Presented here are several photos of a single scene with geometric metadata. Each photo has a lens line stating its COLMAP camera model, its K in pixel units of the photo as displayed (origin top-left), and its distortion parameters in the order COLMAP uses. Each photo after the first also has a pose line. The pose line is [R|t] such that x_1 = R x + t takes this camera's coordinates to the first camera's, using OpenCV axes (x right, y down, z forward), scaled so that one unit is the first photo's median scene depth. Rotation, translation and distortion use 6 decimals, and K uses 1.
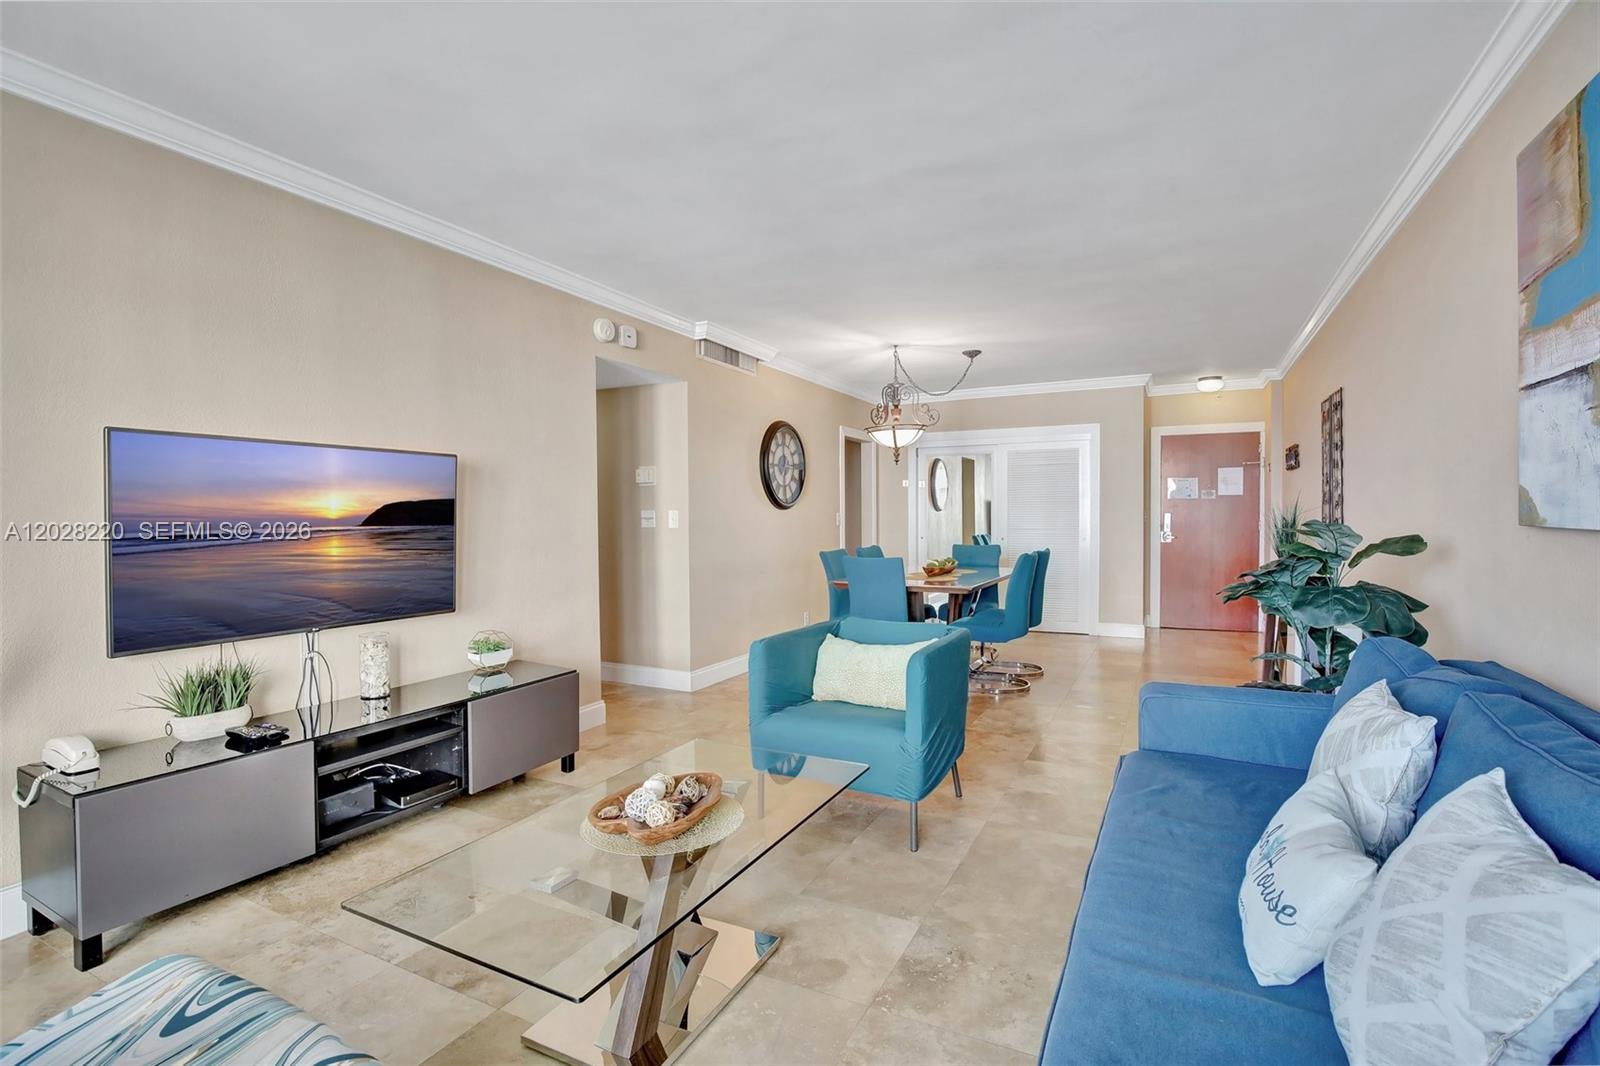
lens RADIAL K [[749.6, 0, 802.2], [0, 749.6, 529.5], [0, 0, 1]] dist [-0.006026, 0.000113]
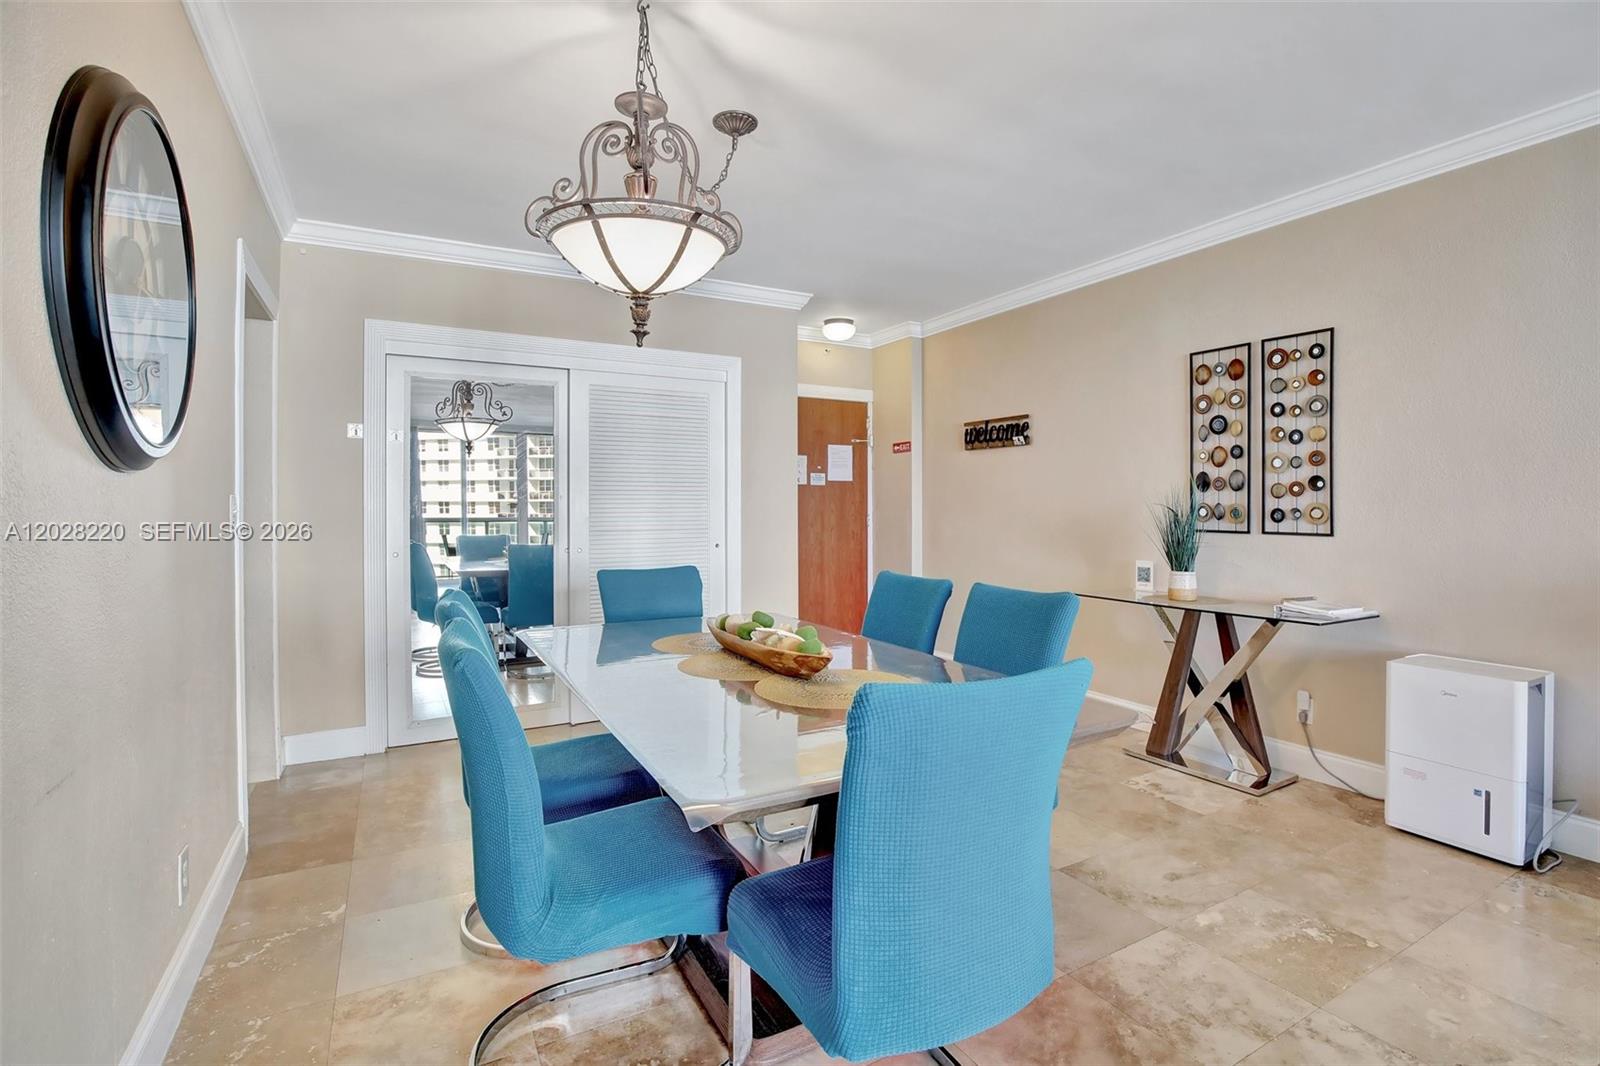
lens RADIAL K [[749.6, 0, 799.1], [0, 749.6, 524.5], [0, 0, 1]] dist [-0.006026, 0.000113]
pose [[0.551032, -0.012514, 0.834390, -0.099567], [0.014109, 0.999884, 0.005679, -0.005580], [-0.834365, 0.008644, 0.551145, 0.616753]]
